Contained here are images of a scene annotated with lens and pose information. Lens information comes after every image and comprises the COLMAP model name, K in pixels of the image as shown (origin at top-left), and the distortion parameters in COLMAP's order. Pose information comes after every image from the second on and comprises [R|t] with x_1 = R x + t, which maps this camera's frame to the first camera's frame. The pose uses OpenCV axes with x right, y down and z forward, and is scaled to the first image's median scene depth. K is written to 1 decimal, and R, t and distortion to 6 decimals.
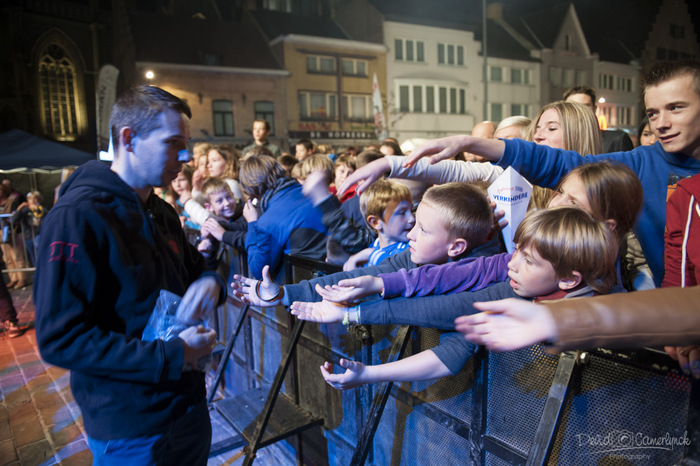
lens RADIAL K [[477.9, 0, 350.0], [0, 477.9, 233.0], [0, 0, 1]] dist [-0.045599, -0.009718]
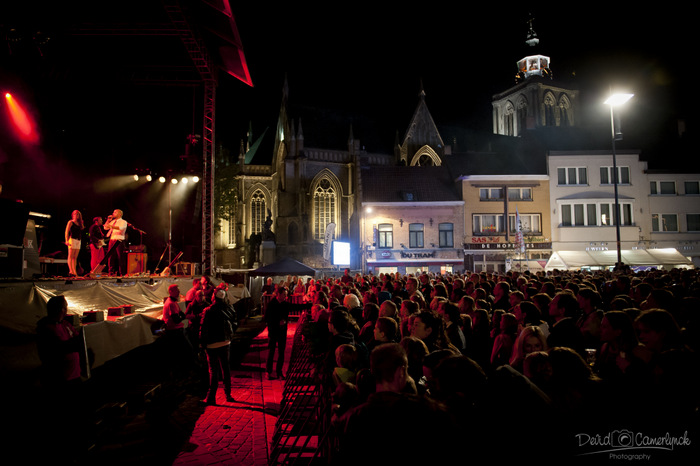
lens RADIAL K [[480.0, 0, 348.1], [0, 480.0, 235.5], [0, 0, 1]] dist [-0.047226, -0.004751]
pose [[0.867437, -0.003801, -0.497532, 0.232805], [-0.086147, 0.983721, -0.157709, 0.005586], [0.490032, 0.179664, 0.852989, -0.290235]]
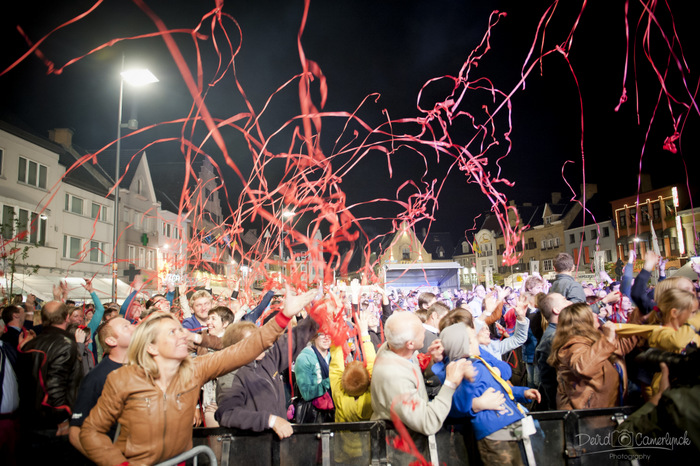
lens RADIAL K [[482.7, 0, 351.1], [0, 482.7, 238.1], [0, 0, 1]] dist [-0.040799, -0.009952]
pose [[0.523206, 0.130816, 0.842106, -0.182340], [0.114554, 0.968385, -0.221605, -0.024648], [-0.844472, 0.212412, 0.491679, 0.163011]]
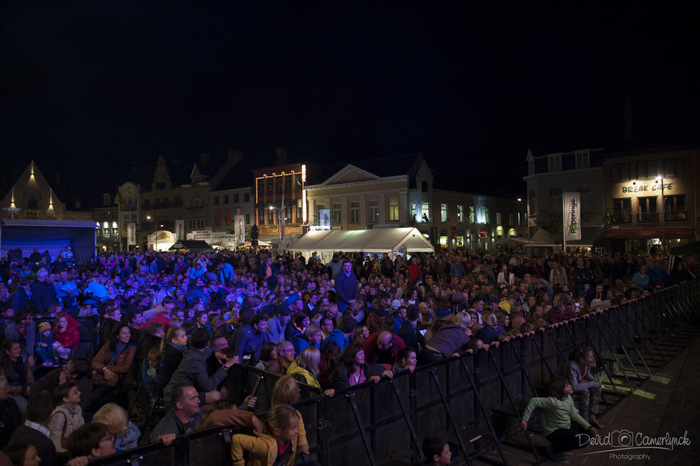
lens RADIAL K [[482.7, 0, 351.1], [0, 482.7, 238.1], [0, 0, 1]] dist [-0.040799, -0.009952]
pose [[-0.157457, 0.057514, 0.985850, -0.183727], [0.140372, 0.989469, -0.035306, -0.039443], [-0.977498, 0.132827, -0.163872, 0.156667]]
